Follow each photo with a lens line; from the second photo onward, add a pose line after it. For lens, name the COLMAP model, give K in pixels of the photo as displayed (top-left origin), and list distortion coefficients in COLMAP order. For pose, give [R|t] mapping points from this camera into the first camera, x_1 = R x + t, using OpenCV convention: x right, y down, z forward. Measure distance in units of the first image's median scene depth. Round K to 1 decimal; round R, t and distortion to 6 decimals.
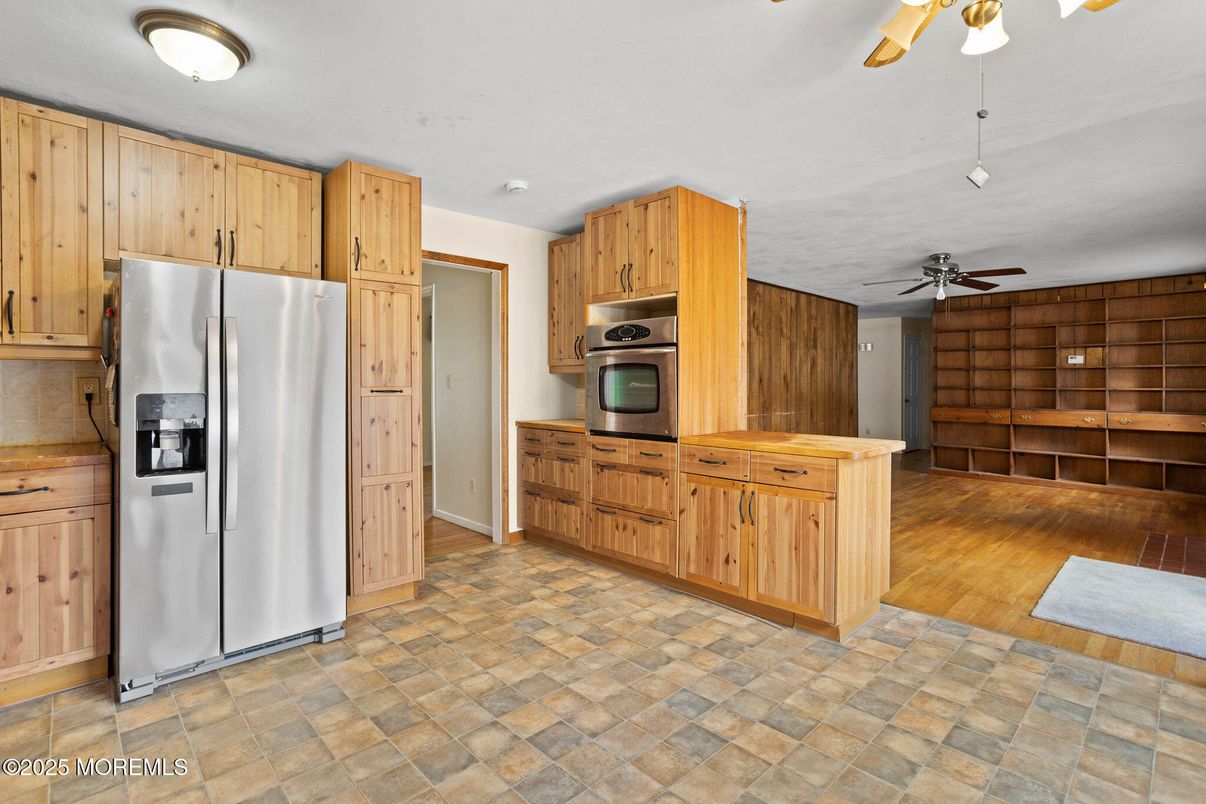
lens RADIAL K [[576.3, 0, 606.2], [0, 576.3, 385.4], [0, 0, 1]] dist [-0.045970, 0.025943]
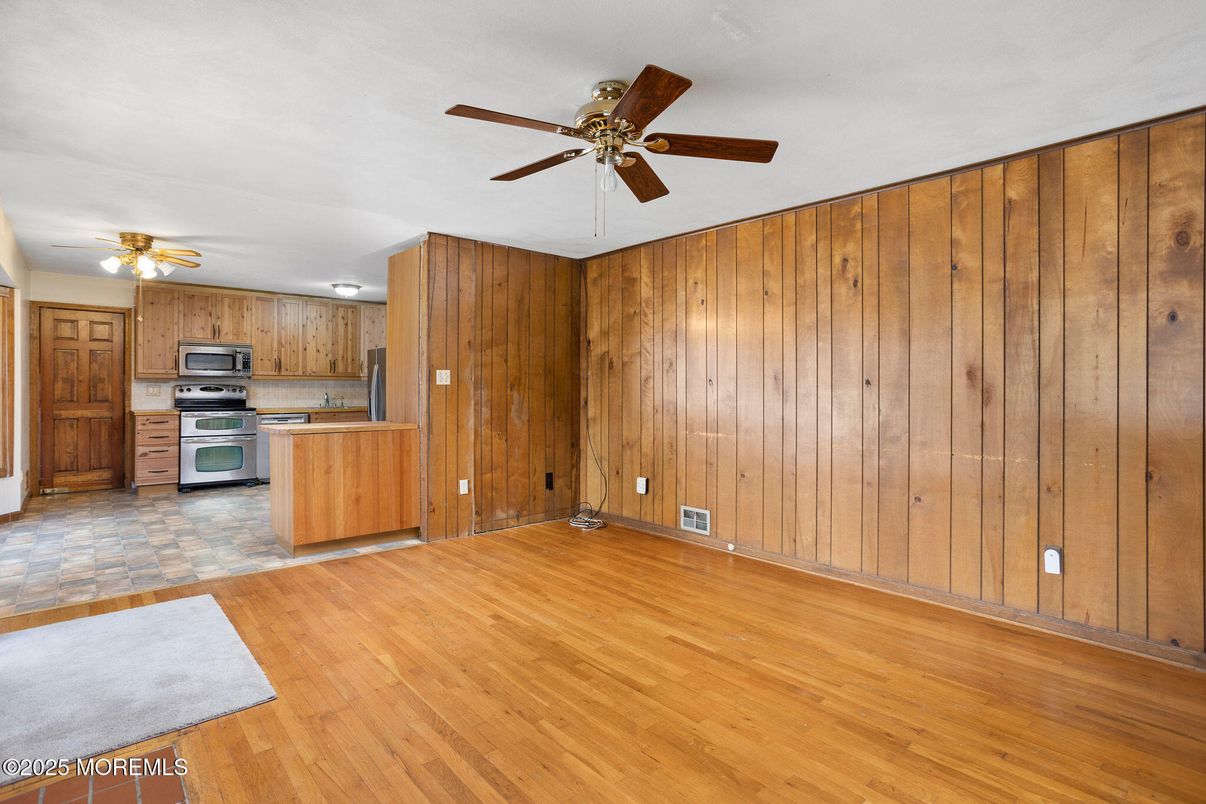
lens RADIAL K [[600.7, 0, 599.5], [0, 600.7, 390.2], [0, 0, 1]] dist [-0.046981, 0.031399]
pose [[-0.041440, -0.000325, -0.999141, 0.804521], [-0.007421, 0.999972, -0.000018, 0.001042], [0.999113, 0.007414, -0.041441, 0.774427]]
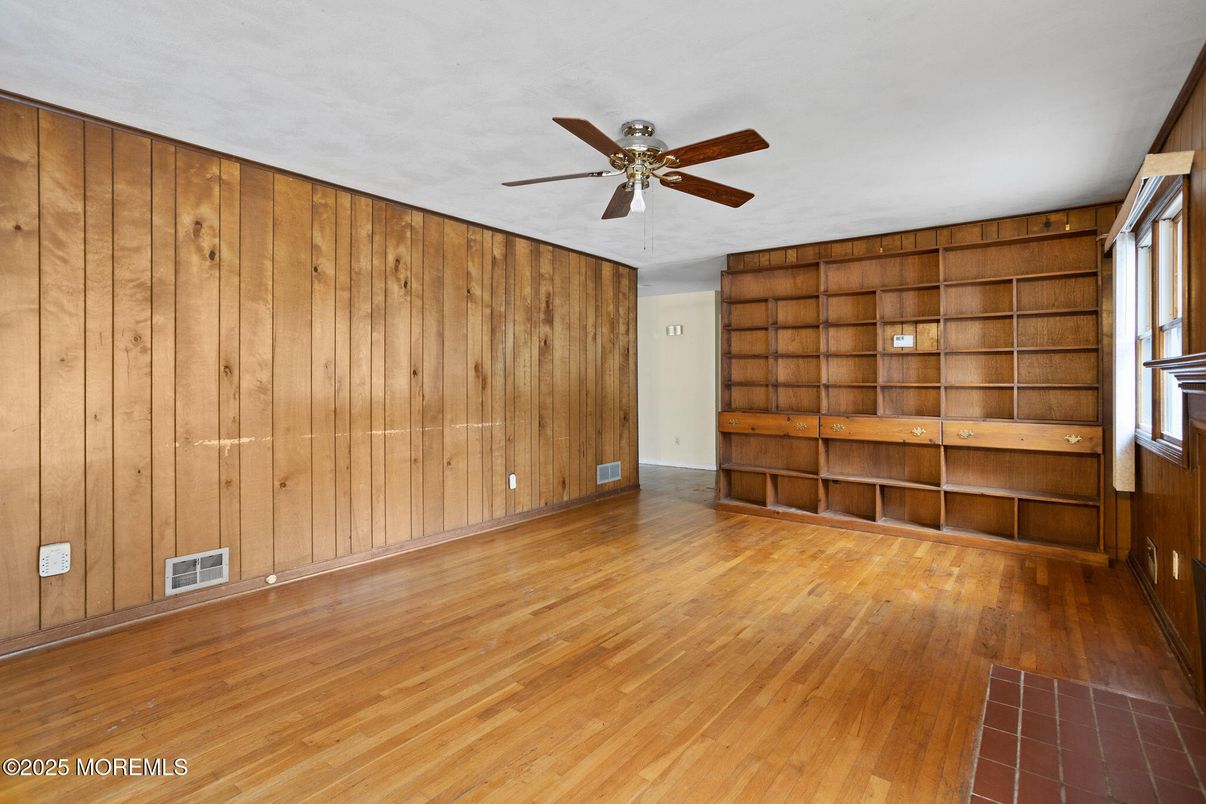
lens RADIAL K [[591.6, 0, 602.5], [0, 591.6, 377.7], [0, 0, 1]] dist [-0.048959, 0.030060]
pose [[0.987194, -0.000990, 0.159519, 0.359744], [0.001931, 0.999982, -0.005740, 0.001146], [-0.159510, 0.005974, 0.987178, 0.362883]]
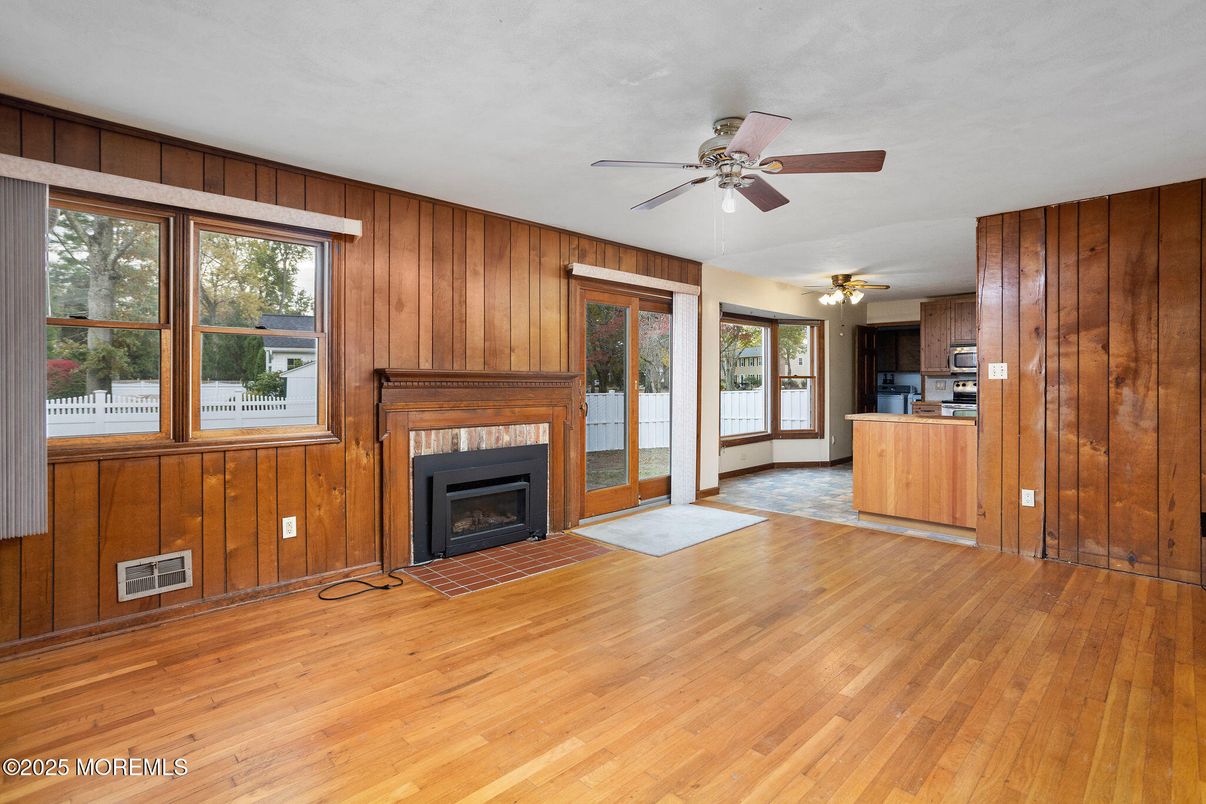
lens RADIAL K [[576.3, 0, 606.2], [0, 576.3, 385.4], [0, 0, 1]] dist [-0.045970, 0.025943]
pose [[-0.999814, -0.006191, -0.018272, 0.541149], [-0.006391, 0.999920, 0.010915, -0.001516], [0.018203, 0.011030, -0.999773, 1.155290]]
